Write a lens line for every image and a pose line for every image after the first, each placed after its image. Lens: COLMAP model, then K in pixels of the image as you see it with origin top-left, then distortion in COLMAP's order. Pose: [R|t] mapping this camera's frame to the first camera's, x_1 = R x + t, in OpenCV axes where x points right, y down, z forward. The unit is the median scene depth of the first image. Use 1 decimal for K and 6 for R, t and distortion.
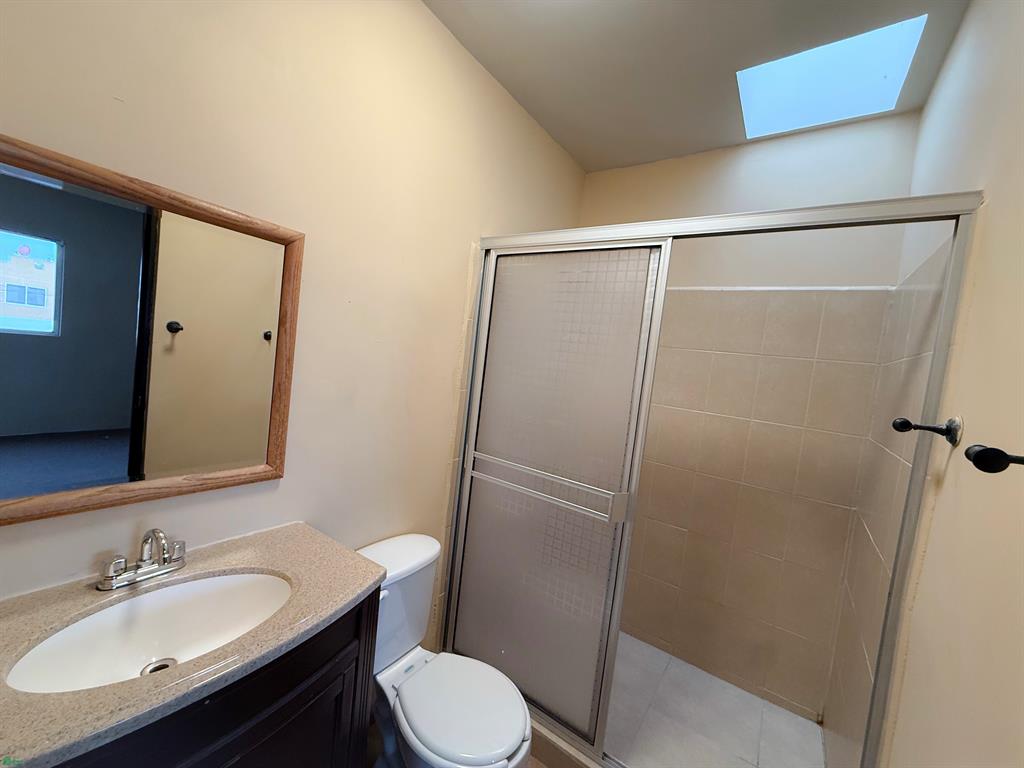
lens RADIAL K [[408.1, 0, 511.4], [0, 408.1, 381.4], [0, 0, 1]] dist [0.000517, -0.000006]
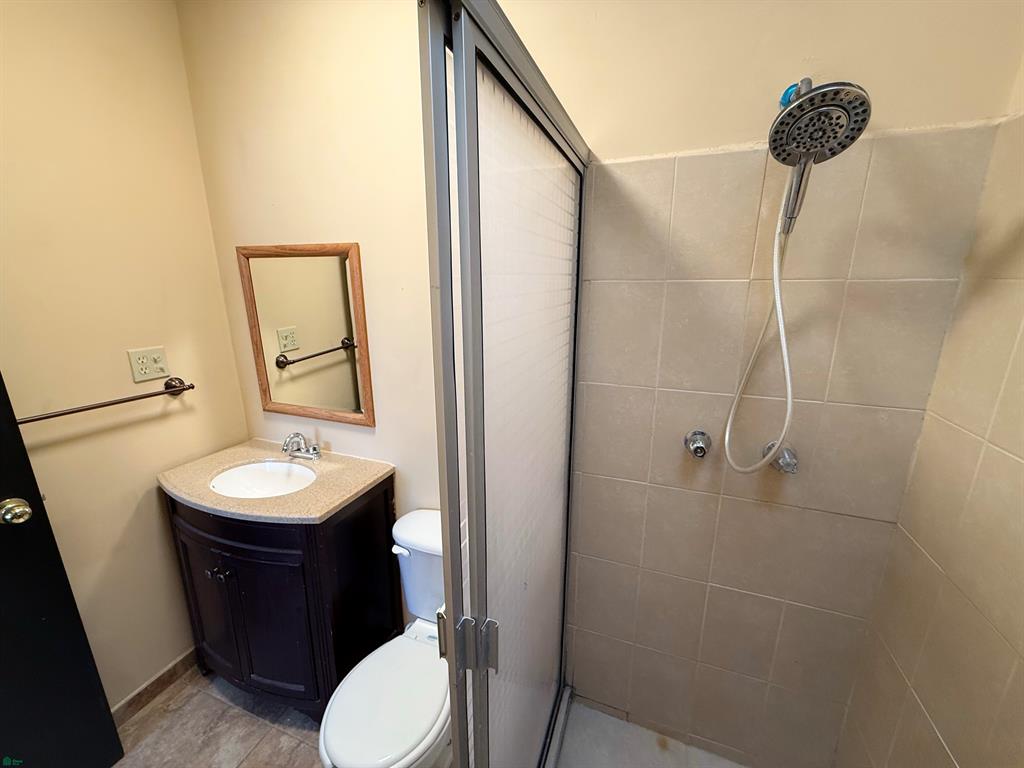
lens RADIAL K [[408.1, 0, 511.4], [0, 408.1, 384.2], [0, 0, 1]] dist [0.000517, -0.000006]
pose [[0.247624, 0.132133, -0.959804, 0.924296], [-0.029439, 0.991225, 0.128863, -0.105567], [0.968409, -0.003654, 0.249341, 1.201737]]
